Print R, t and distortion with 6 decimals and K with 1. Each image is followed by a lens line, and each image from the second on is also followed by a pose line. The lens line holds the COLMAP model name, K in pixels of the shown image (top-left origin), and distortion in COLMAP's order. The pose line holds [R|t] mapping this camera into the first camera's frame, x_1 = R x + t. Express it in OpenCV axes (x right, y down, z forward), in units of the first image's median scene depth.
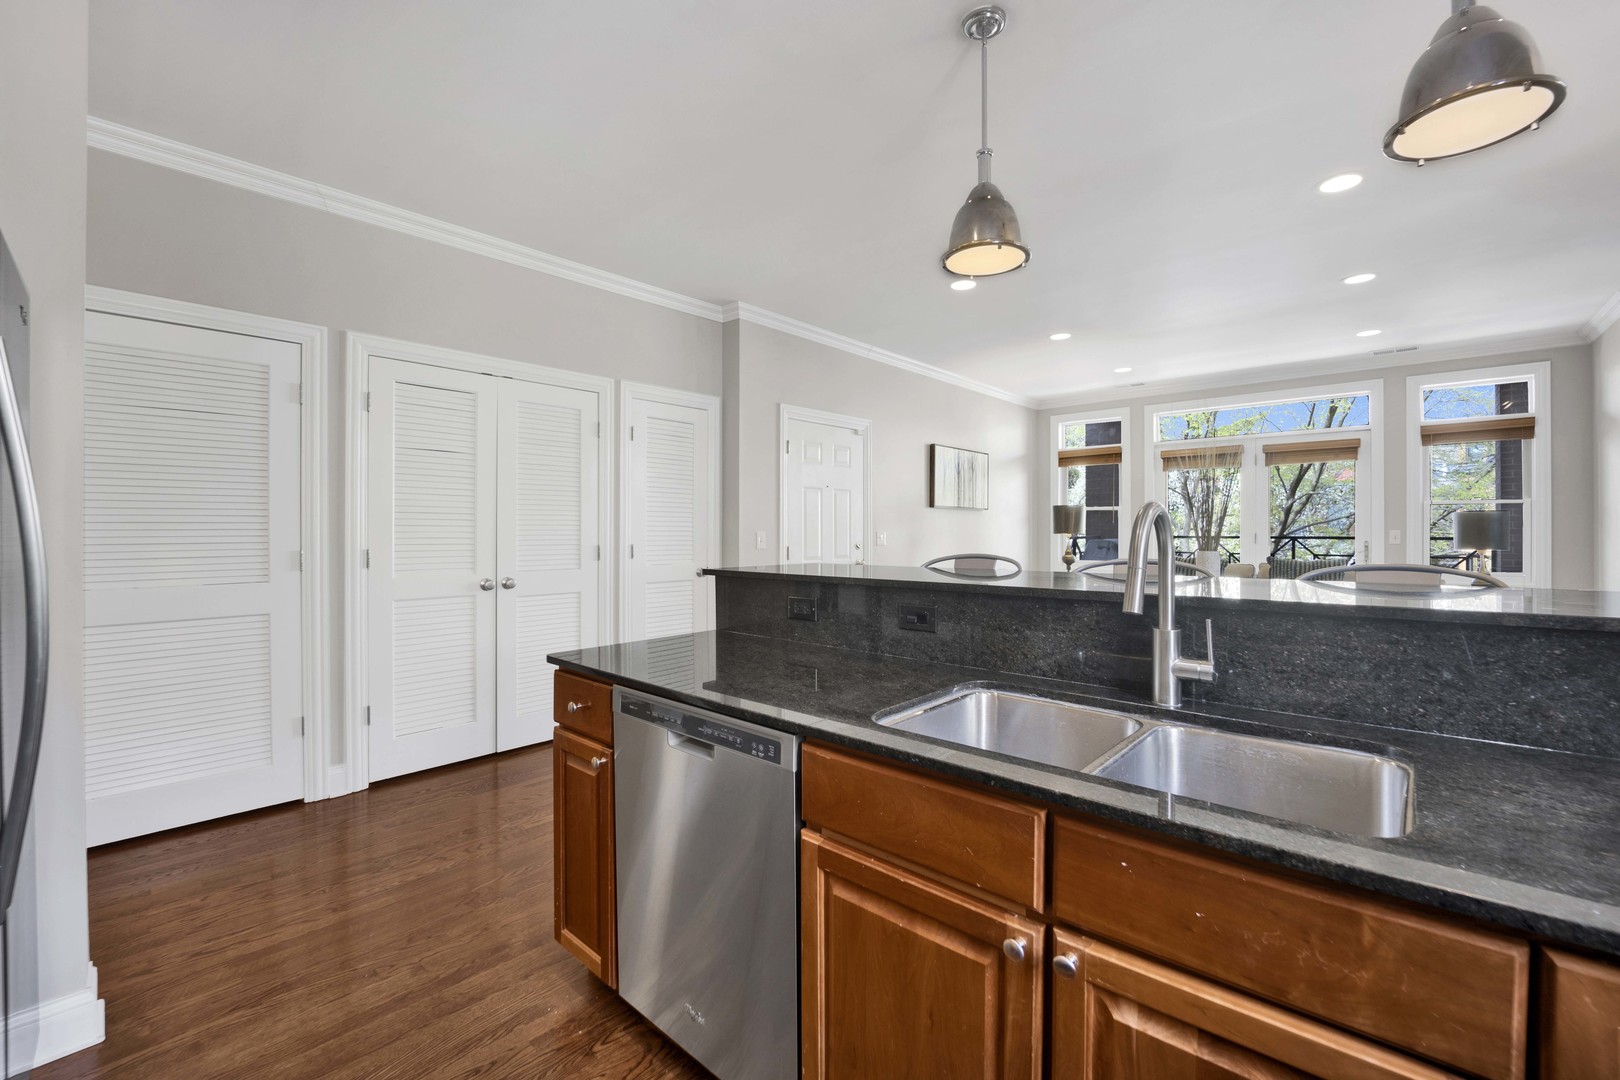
lens RADIAL K [[689.6, 0, 800.6], [0, 689.6, 530.0], [0, 0, 1]] dist [-0.023958, 0.000465]
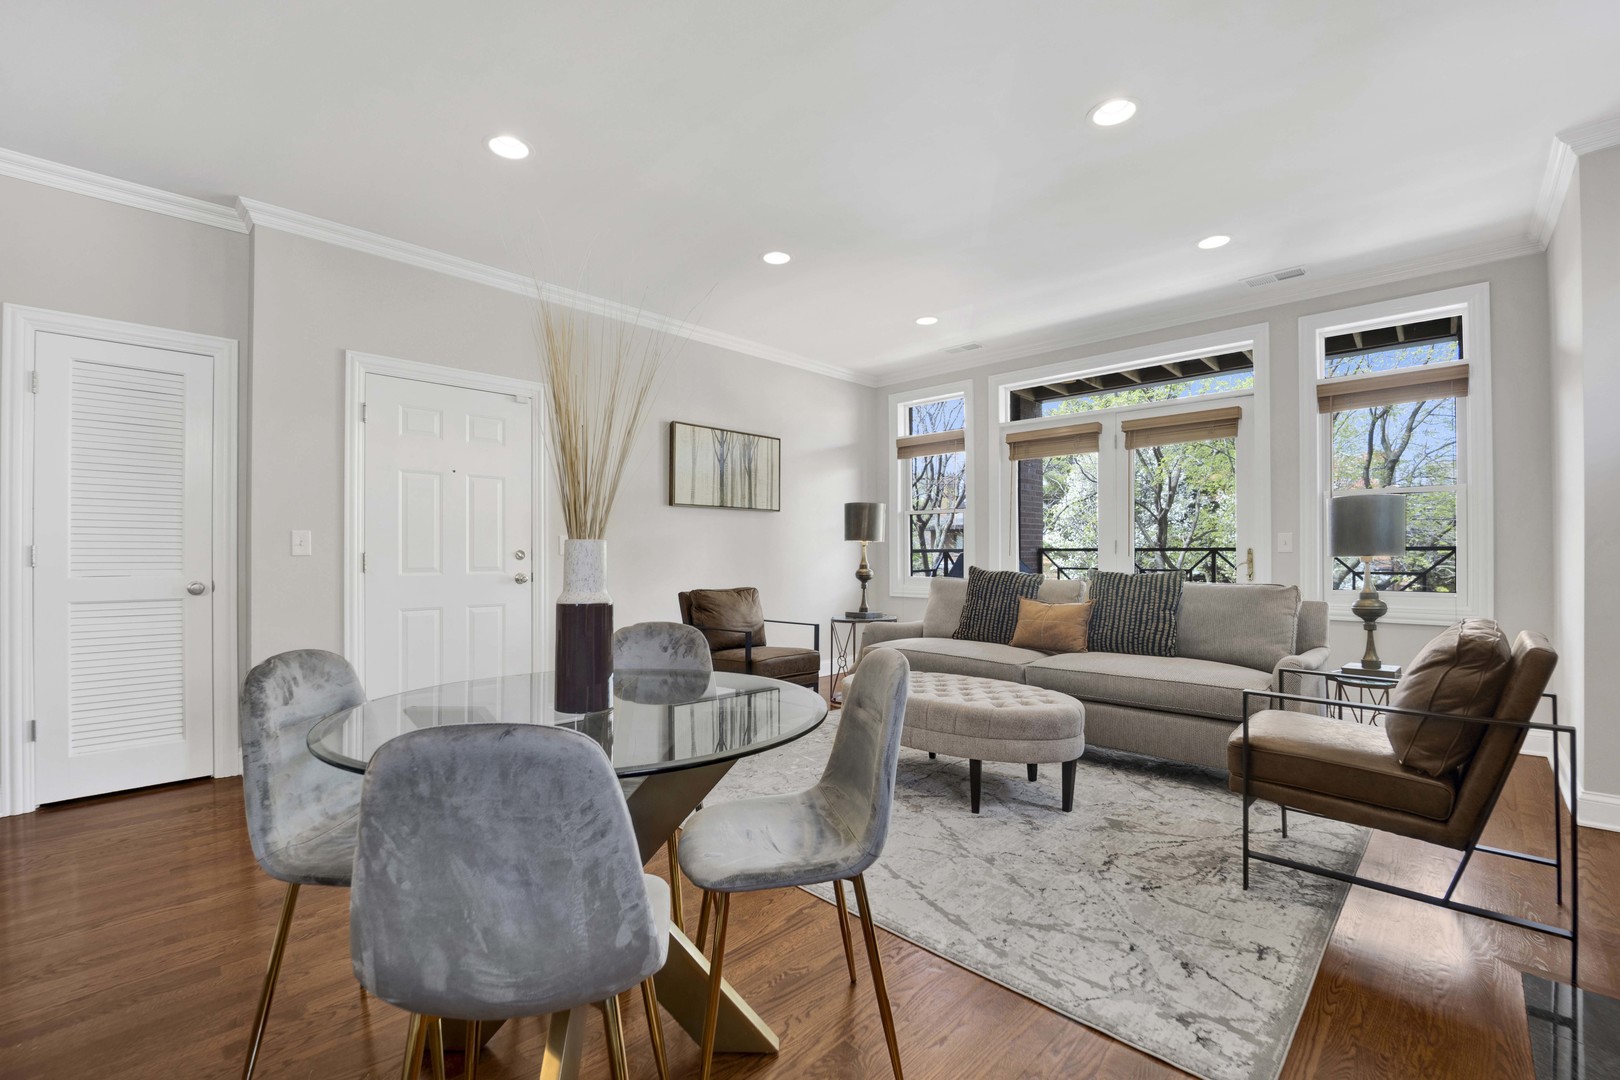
lens RADIAL K [[700.9, 0, 795.0], [0, 700.9, 548.7], [0, 0, 1]] dist [-0.016695, -0.003271]
pose [[0.999749, -0.003133, -0.022163, 0.379134], [0.003098, 0.999994, -0.001648, 0.019200], [0.022169, 0.001579, 0.999753, 0.251389]]
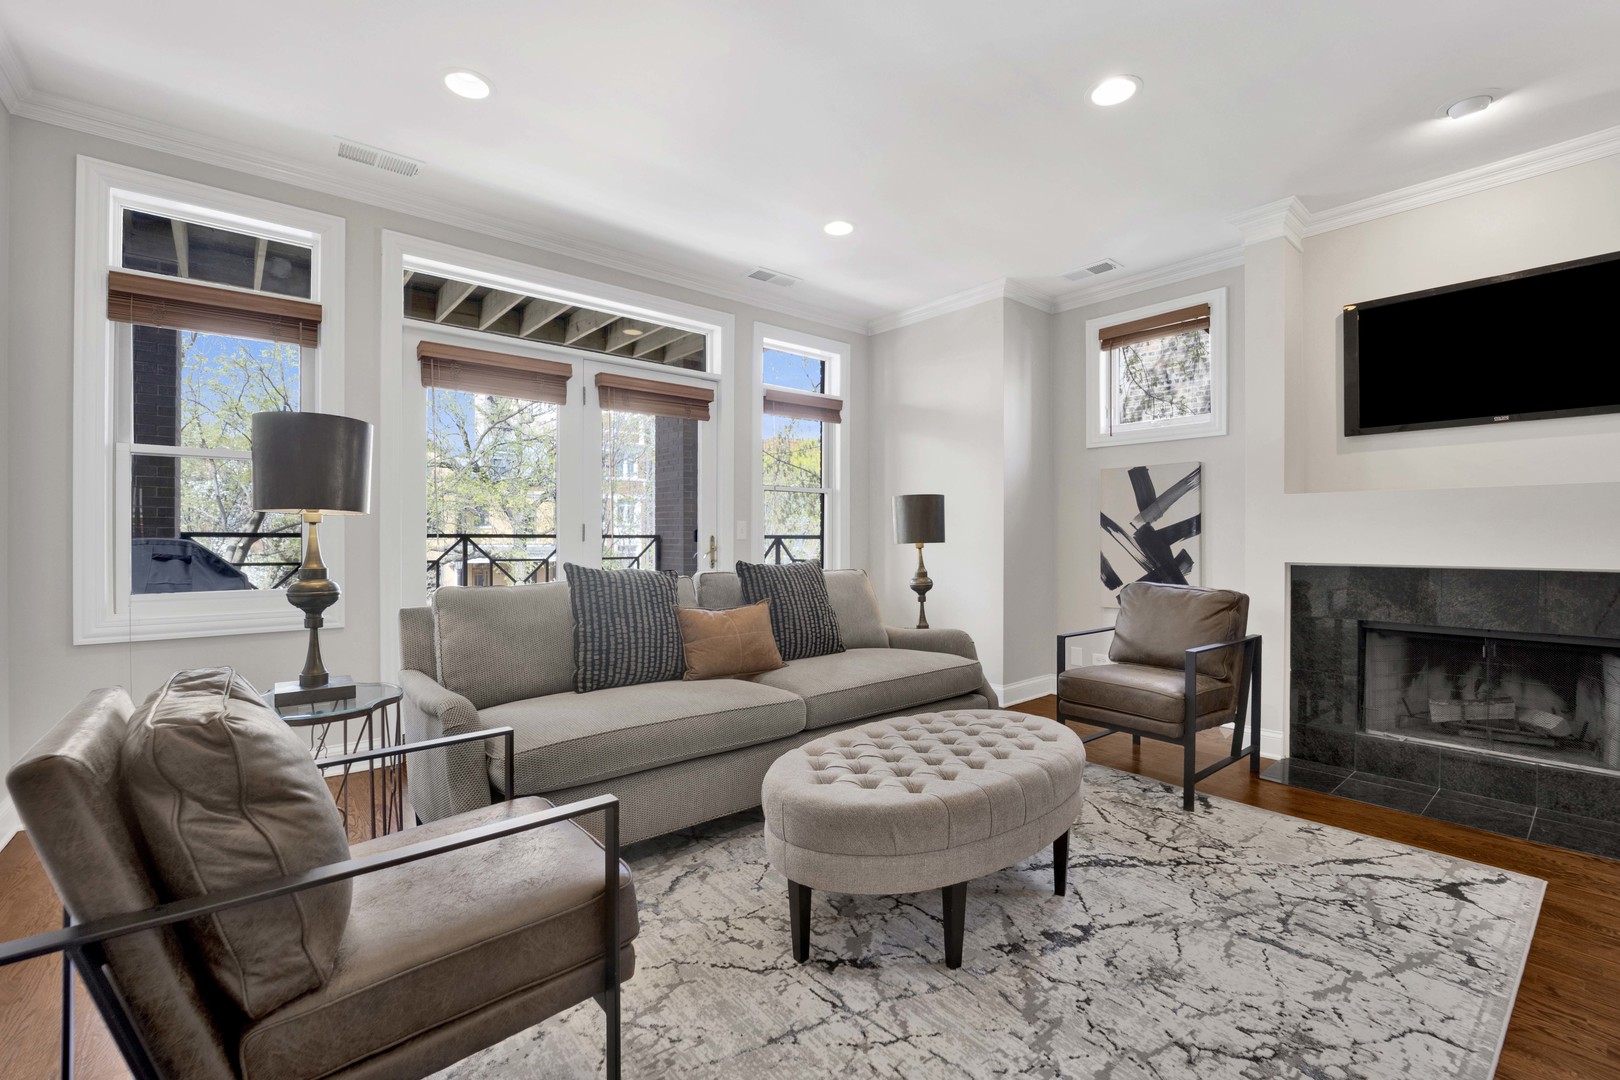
lens RADIAL K [[689.6, 0, 828.6], [0, 689.6, 538.9], [0, 0, 1]] dist [-0.023958, 0.000465]
pose [[0.102486, -0.001637, 0.994733, 0.123497], [-0.005331, 0.999983, 0.002195, 0.020524], [-0.994720, -0.005528, 0.102476, 0.847396]]
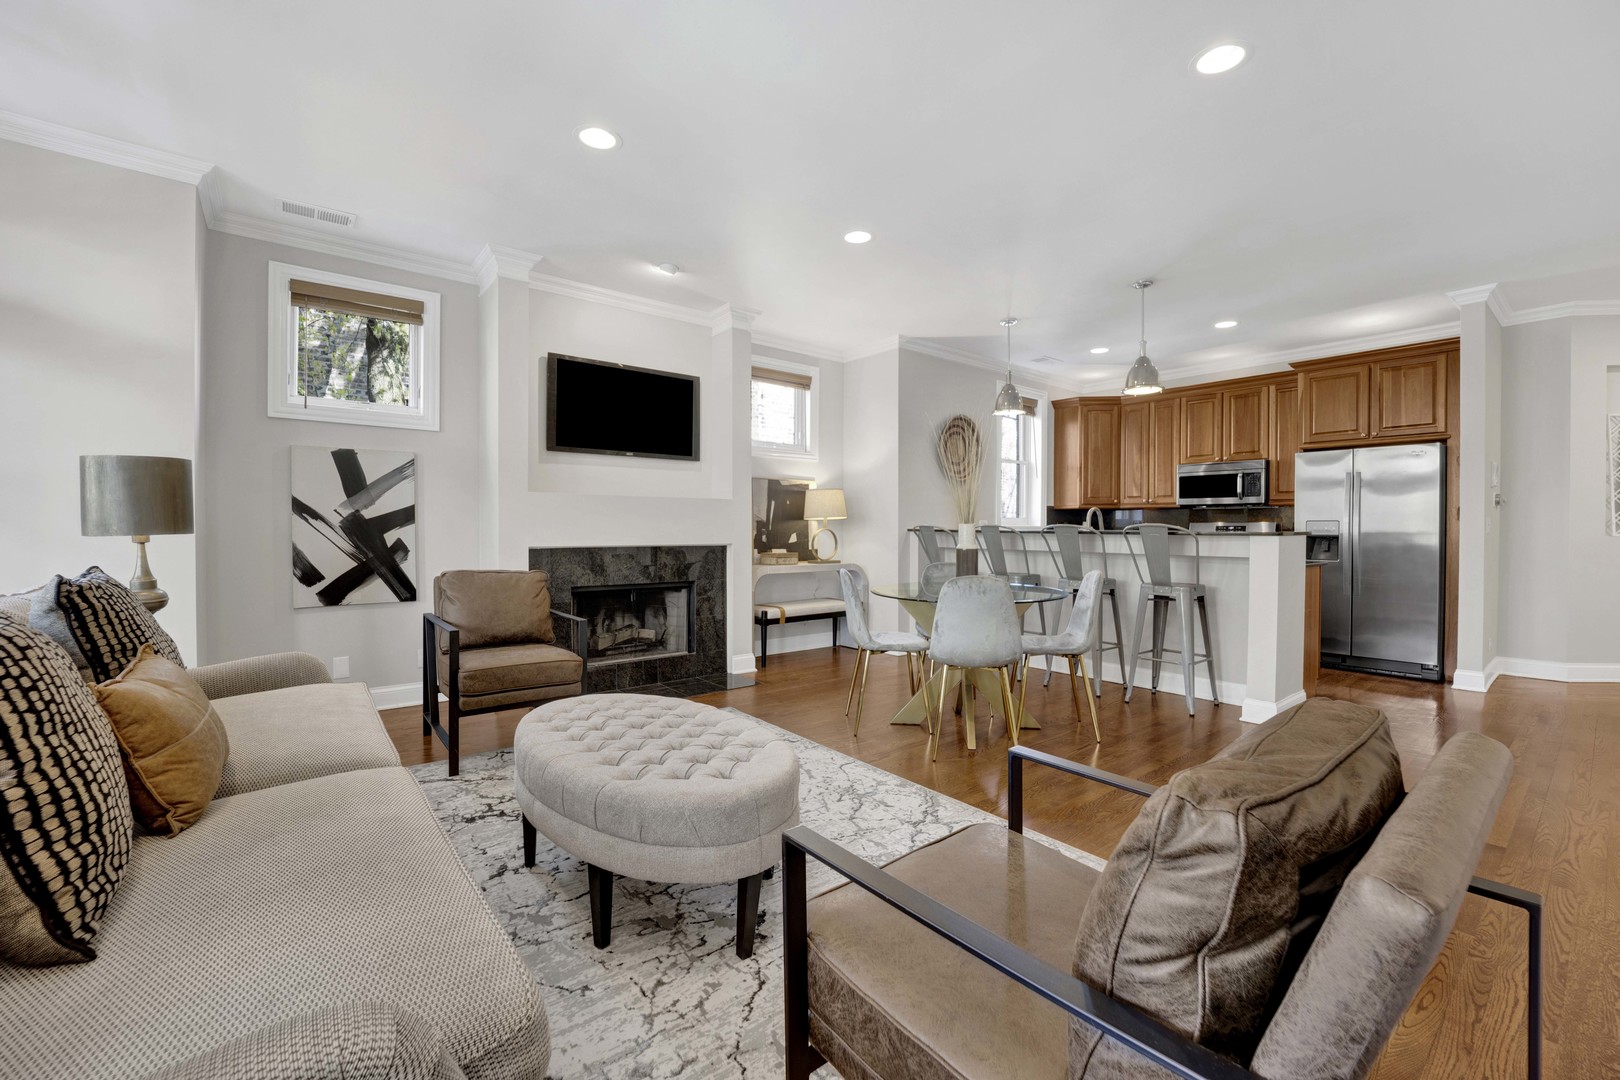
lens RADIAL K [[664.7, 0, 787.4], [0, 664.7, 536.6], [0, 0, 1]] dist [-0.014158, -0.000803]
pose [[-0.987932, -0.006122, 0.154765, 0.361746], [-0.004780, 0.999948, 0.009045, 0.021111], [-0.154812, 0.008196, -0.987910, 1.172239]]
